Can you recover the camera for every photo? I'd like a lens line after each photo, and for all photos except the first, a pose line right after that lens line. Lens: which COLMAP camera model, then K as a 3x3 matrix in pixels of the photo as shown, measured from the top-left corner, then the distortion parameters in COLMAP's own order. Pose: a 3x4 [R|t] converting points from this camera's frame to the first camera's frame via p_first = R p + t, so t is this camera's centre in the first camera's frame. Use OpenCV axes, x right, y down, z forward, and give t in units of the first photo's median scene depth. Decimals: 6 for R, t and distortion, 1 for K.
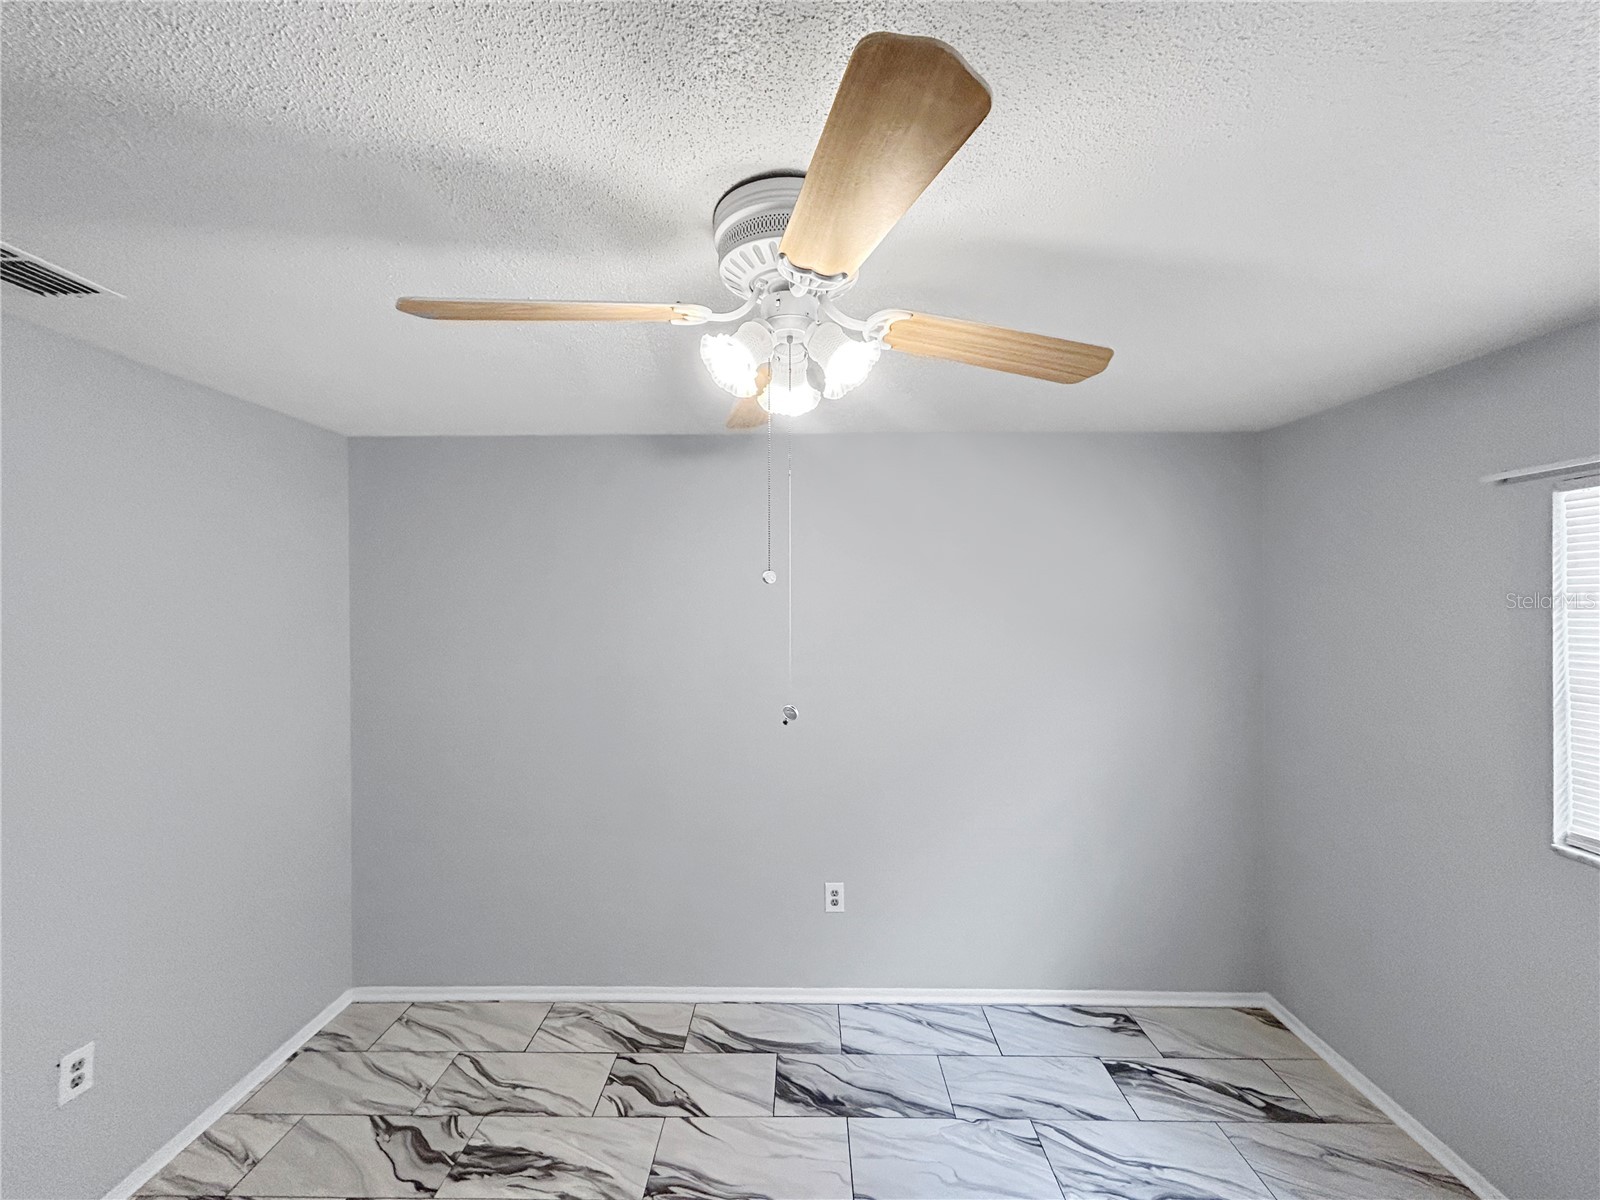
lens RADIAL K [[657.3, 0, 796.6], [0, 657.3, 600.1], [0, 0, 1]] dist [-0.000961, 0.000648]
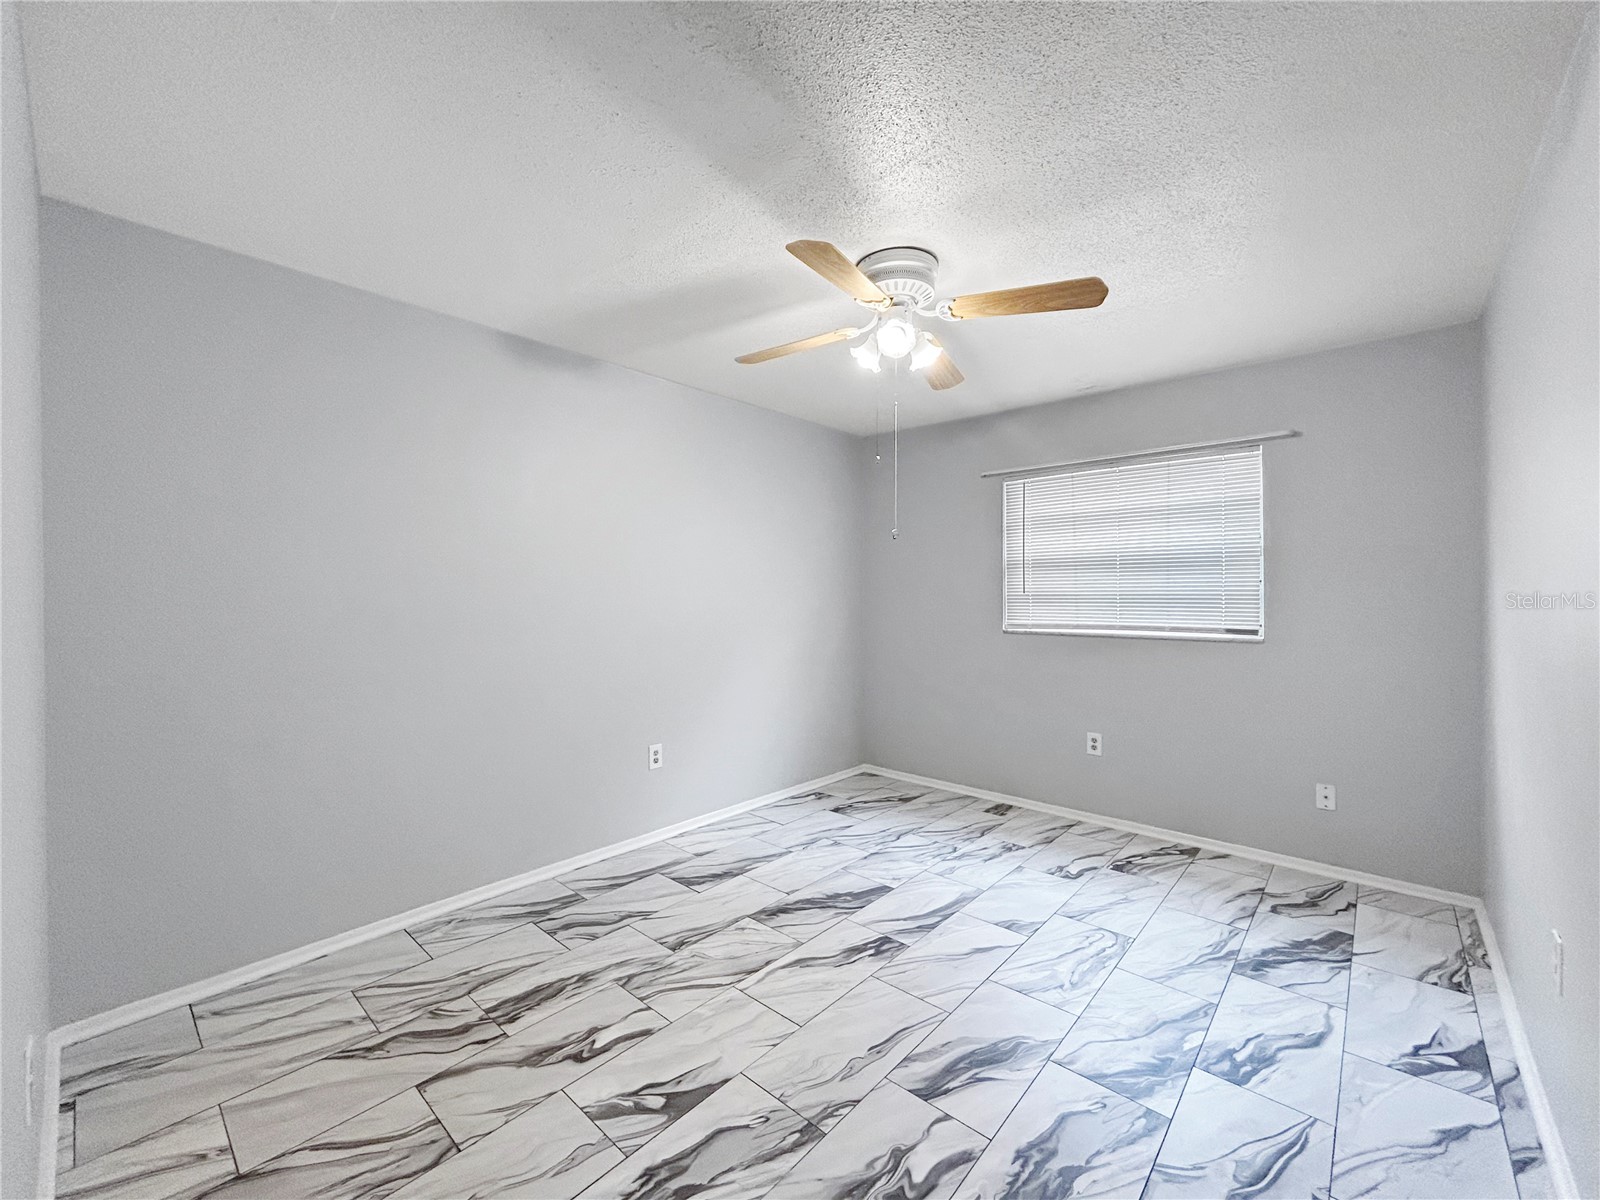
lens RADIAL K [[657.3, 0, 813.5], [0, 657.3, 602.3], [0, 0, 1]] dist [-0.000961, 0.000648]
pose [[0.642095, -0.006859, 0.766594, -0.801020], [-0.004271, 0.999912, 0.012524, 0.175194], [-0.766613, -0.011316, 0.642010, -0.002444]]
